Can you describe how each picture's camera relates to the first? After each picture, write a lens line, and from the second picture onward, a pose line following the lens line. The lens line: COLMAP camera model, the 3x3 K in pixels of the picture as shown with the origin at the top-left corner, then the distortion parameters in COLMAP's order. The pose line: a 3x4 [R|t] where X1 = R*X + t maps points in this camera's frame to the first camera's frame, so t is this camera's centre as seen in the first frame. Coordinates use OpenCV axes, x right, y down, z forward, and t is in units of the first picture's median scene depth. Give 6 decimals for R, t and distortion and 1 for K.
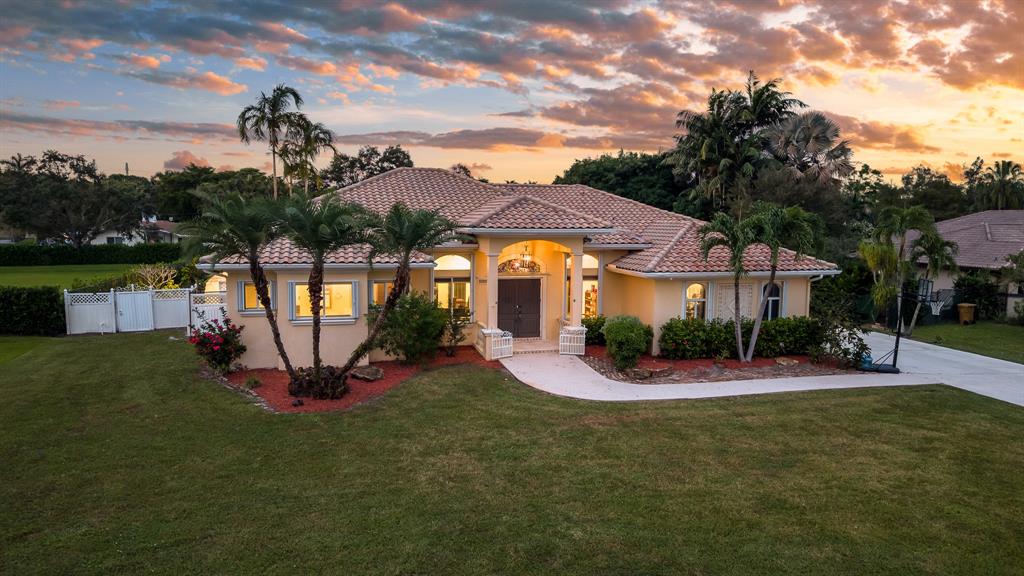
lens RADIAL K [[684.4, 0, 507.2], [0, 684.4, 308.7], [0, 0, 1]] dist [0.071558, -0.117731]
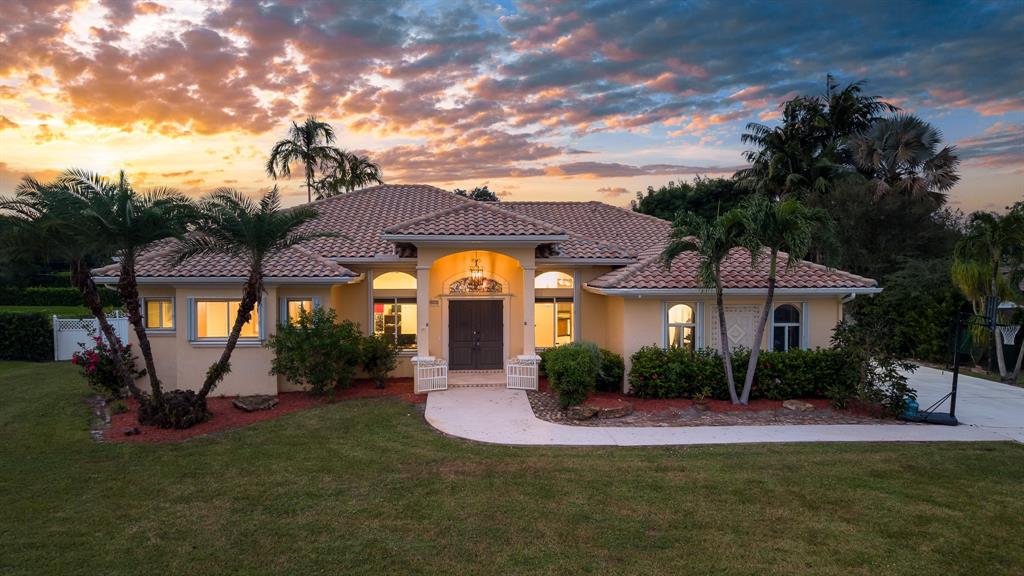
lens RADIAL K [[683.7, 0, 513.4], [0, 683.7, 307.3], [0, 0, 1]] dist [0.046719, -0.071998]
pose [[0.980064, -0.000190, -0.198680, 0.252475], [-0.015368, 0.996931, -0.076762, 0.032385], [0.198085, 0.078285, 0.977054, 0.194077]]
